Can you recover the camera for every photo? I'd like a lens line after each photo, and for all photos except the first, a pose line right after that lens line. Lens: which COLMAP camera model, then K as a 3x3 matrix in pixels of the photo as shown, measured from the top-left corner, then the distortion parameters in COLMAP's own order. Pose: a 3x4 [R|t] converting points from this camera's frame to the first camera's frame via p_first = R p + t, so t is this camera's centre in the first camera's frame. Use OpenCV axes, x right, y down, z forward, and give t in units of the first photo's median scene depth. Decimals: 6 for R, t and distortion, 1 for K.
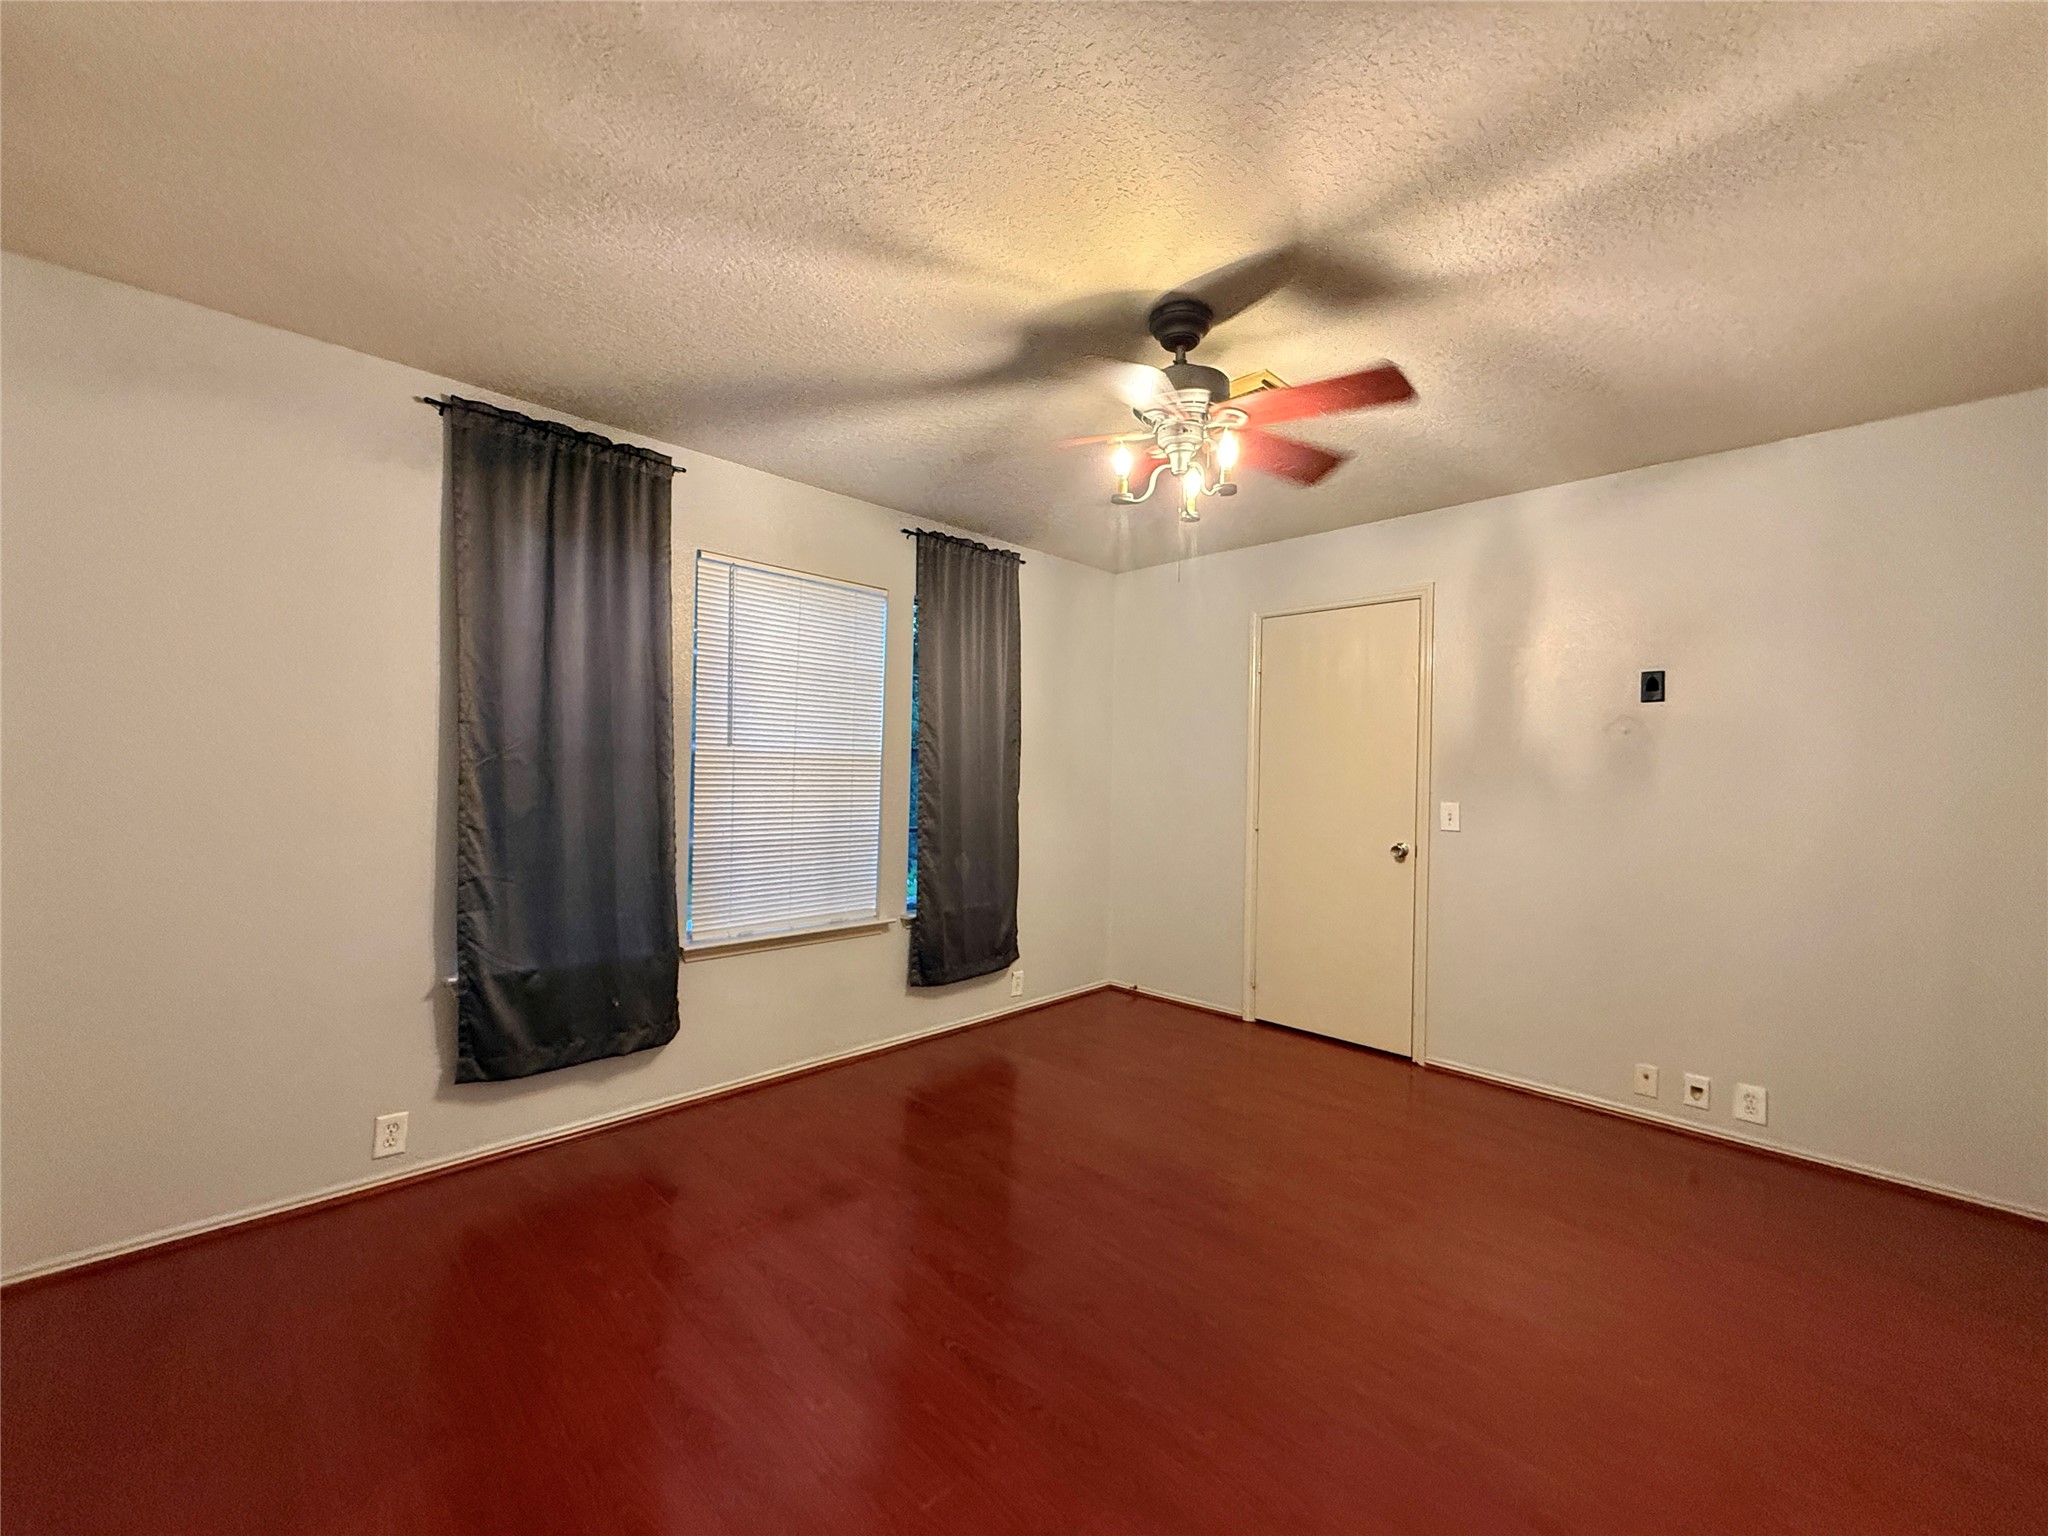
lens RADIAL K [[825.5, 0, 1031.9], [0, 825.5, 763.4], [0, 0, 1]] dist [-0.000925, 0.000088]
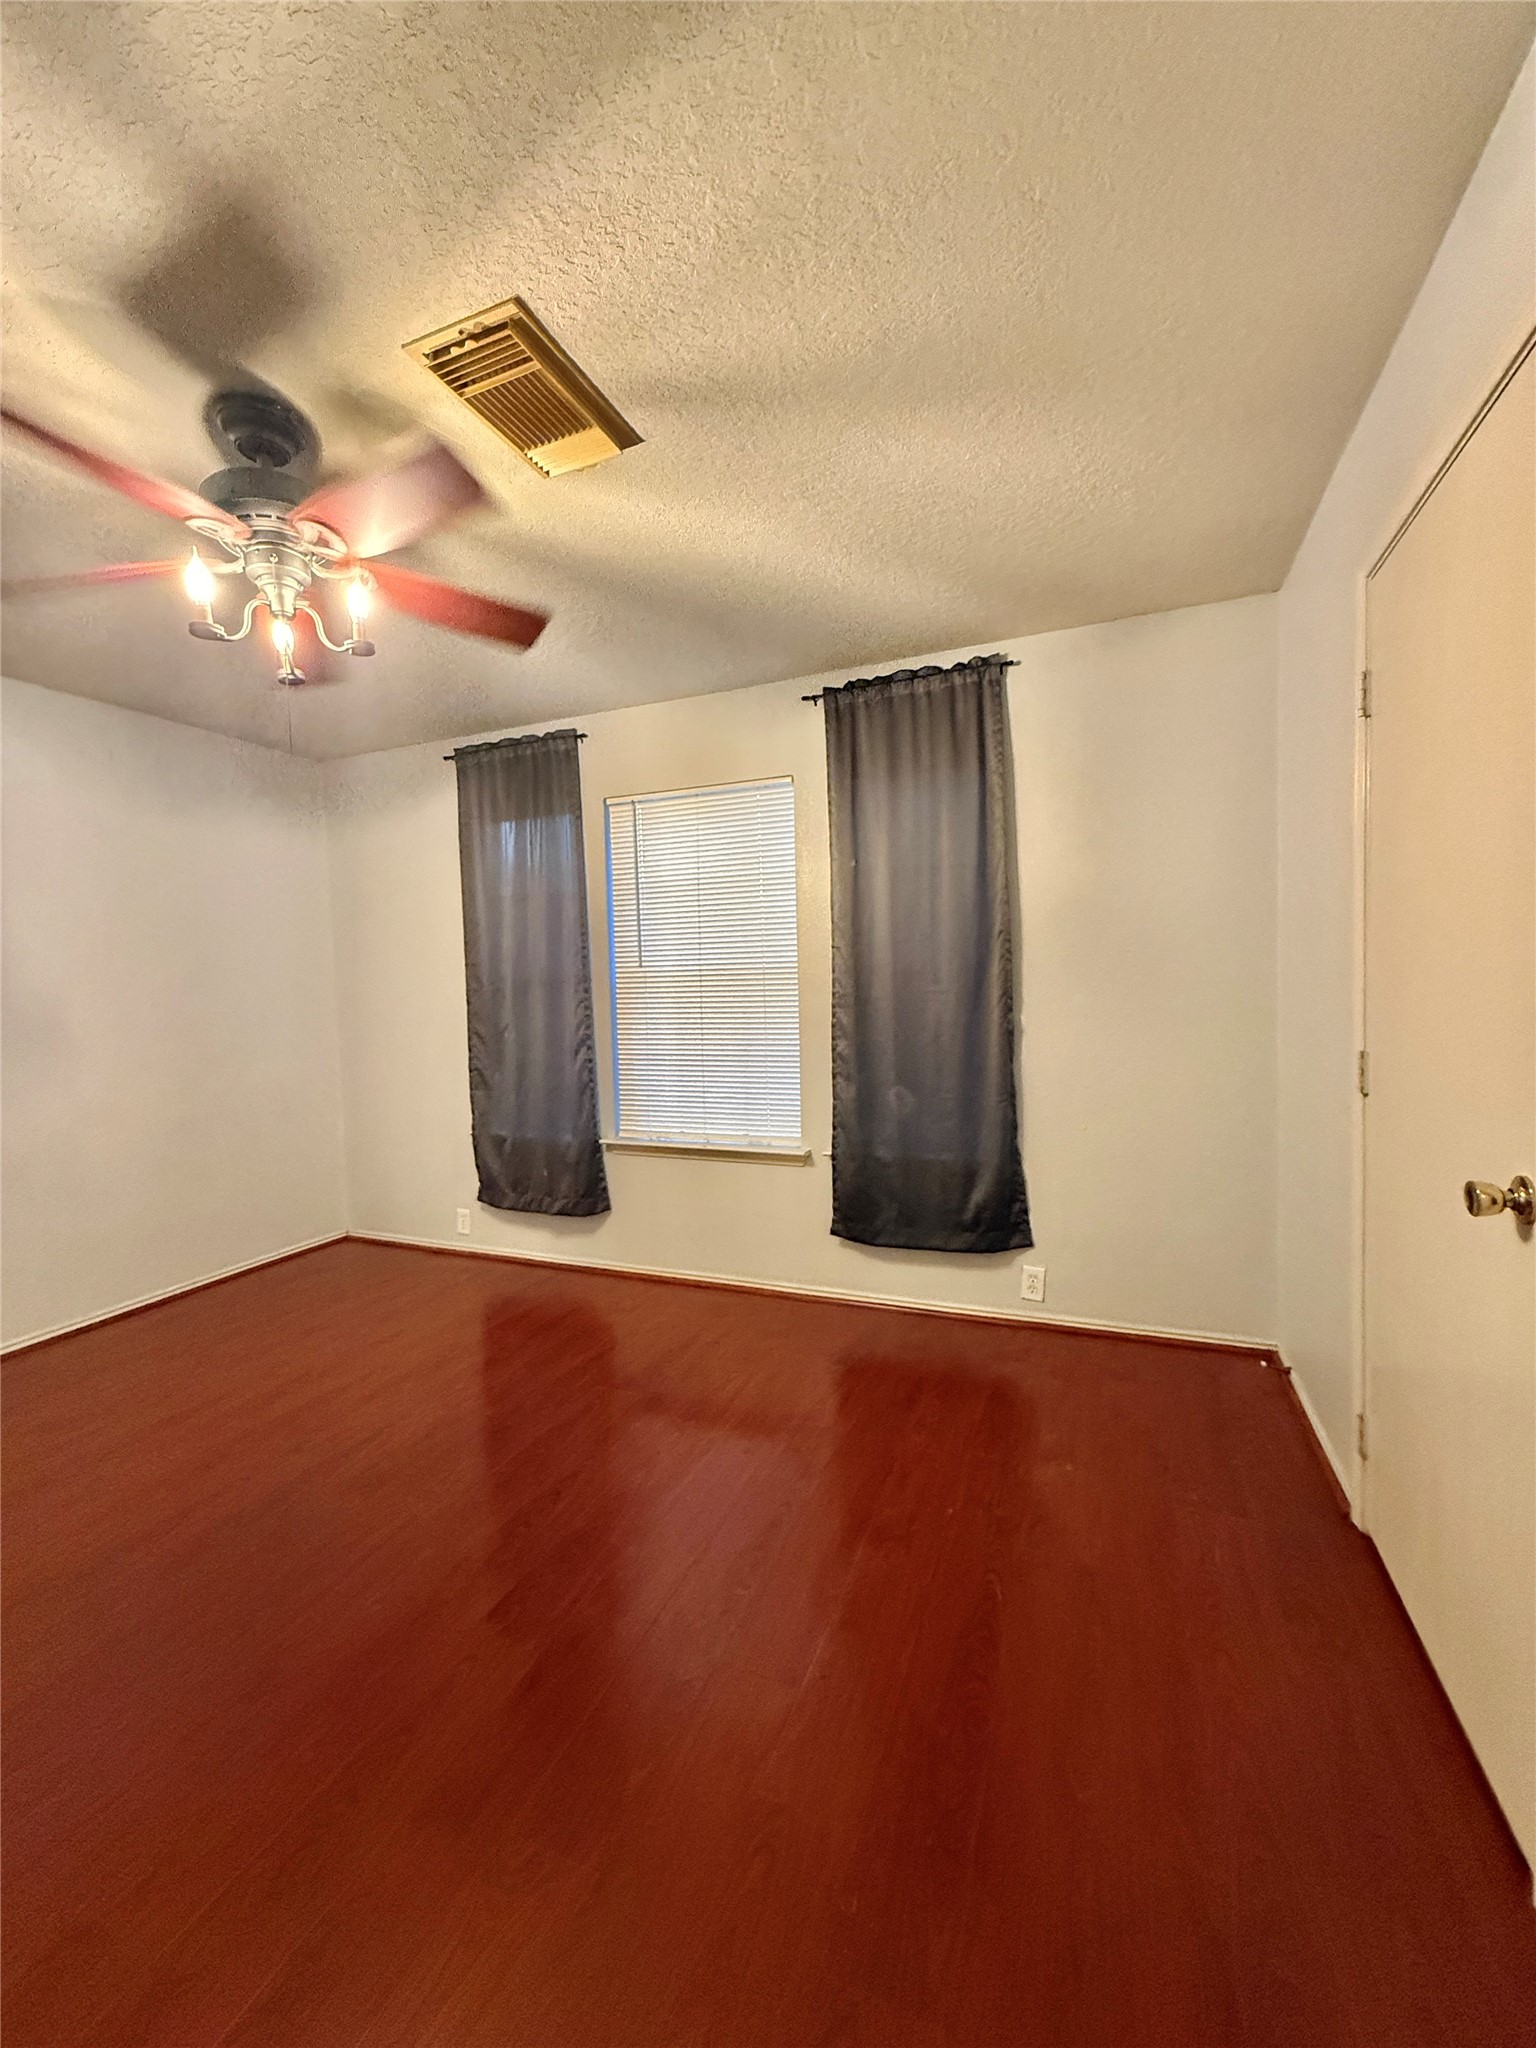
lens RADIAL K [[825.5, 0, 766.3], [0, 825.5, 1018.1], [0, 0, 1]] dist [-0.000925, 0.000088]
pose [[0.373950, 0.012036, -0.927371, 0.616665], [0.042641, 0.998635, 0.030155, 0.017588], [0.926468, -0.050820, 0.372926, 0.630222]]
